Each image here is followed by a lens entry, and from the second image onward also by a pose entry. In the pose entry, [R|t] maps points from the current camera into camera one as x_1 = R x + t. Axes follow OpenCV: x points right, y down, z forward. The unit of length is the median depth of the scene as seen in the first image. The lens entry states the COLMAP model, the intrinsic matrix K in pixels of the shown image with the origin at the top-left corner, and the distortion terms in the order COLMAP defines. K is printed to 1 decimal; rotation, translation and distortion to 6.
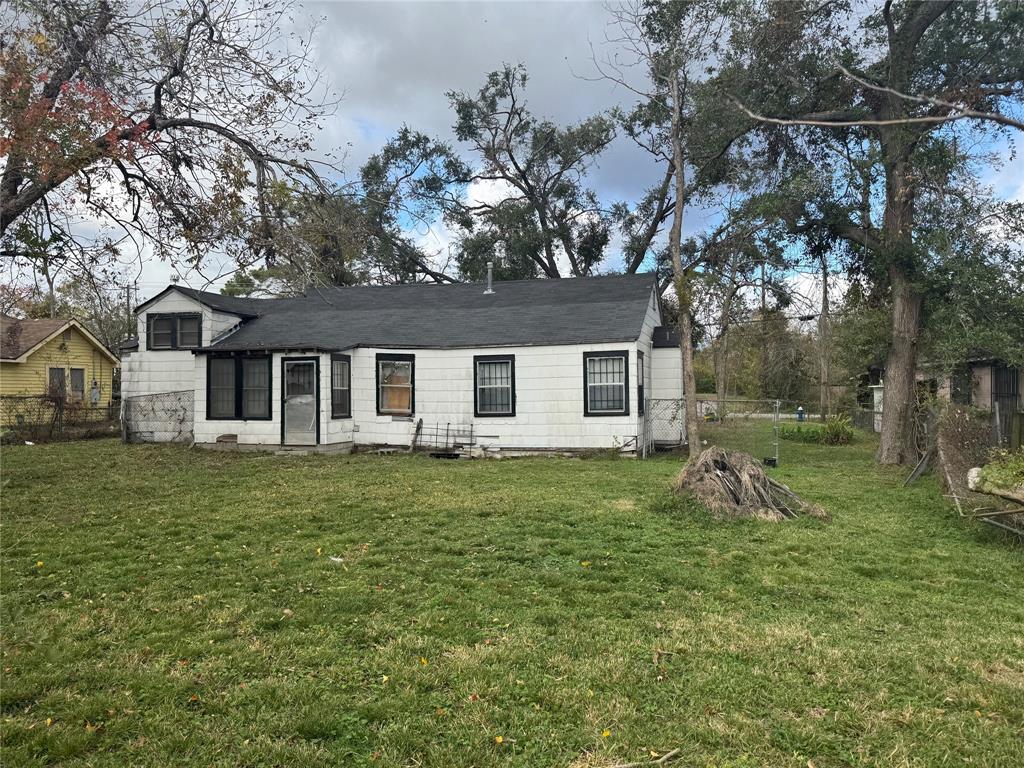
lens RADIAL K [[705.8, 0, 509.2], [0, 705.8, 375.4], [0, 0, 1]] dist [0.092809, -0.157796]
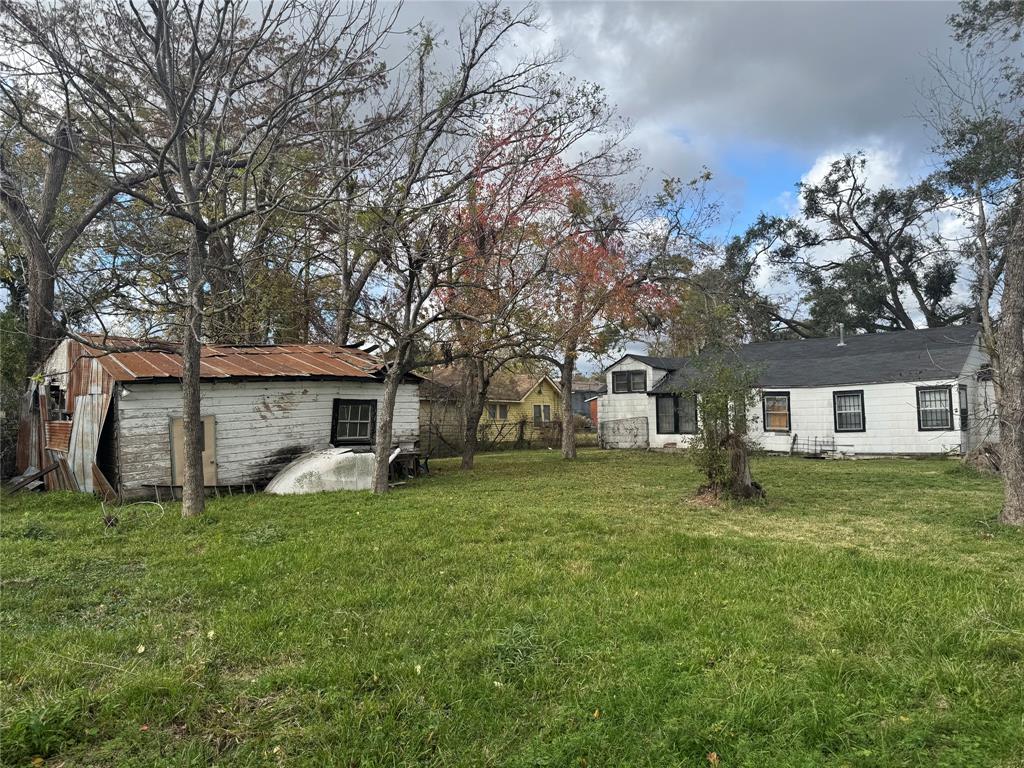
lens RADIAL K [[705.8, 0, 509.2], [0, 705.8, 375.4], [0, 0, 1]] dist [0.092809, -0.157796]
pose [[0.896238, -0.039791, -0.441785, 0.005449], [0.020332, 0.998607, -0.048697, -0.001615], [0.443107, 0.034662, 0.895798, -0.612205]]
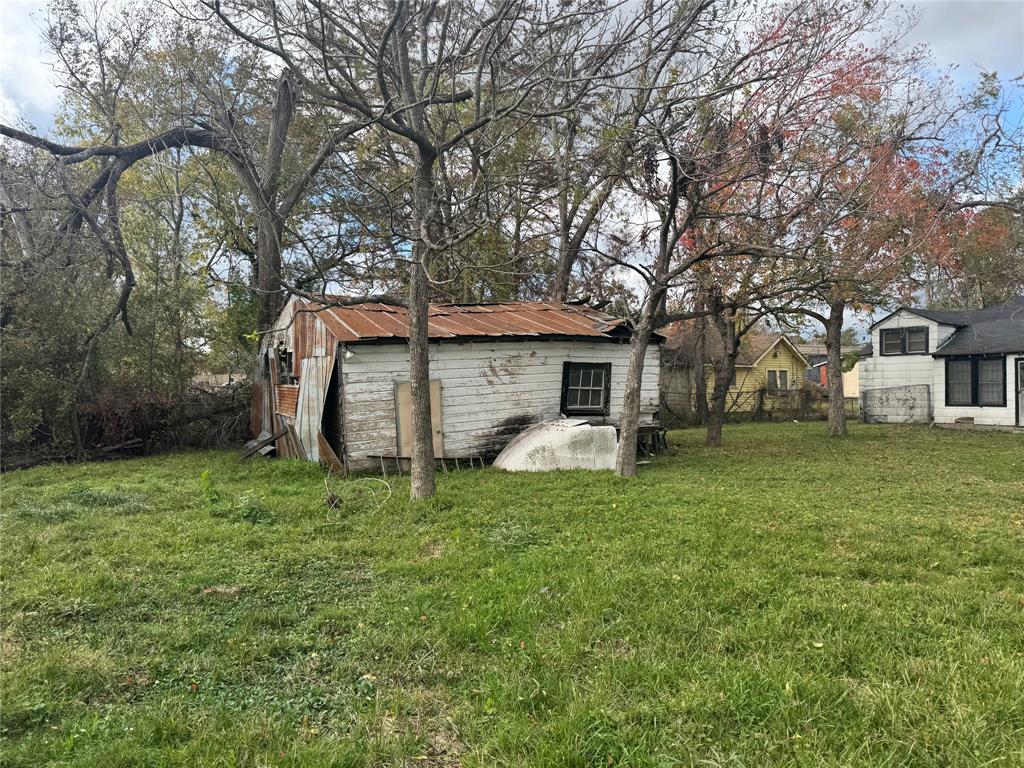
lens RADIAL K [[705.8, 0, 509.2], [0, 705.8, 375.4], [0, 0, 1]] dist [0.092809, -0.157796]
pose [[0.740638, -0.016225, -0.671709, -0.120895], [0.016795, 0.999843, -0.005632, -0.002039], [0.671695, -0.007110, 0.740794, -0.516221]]
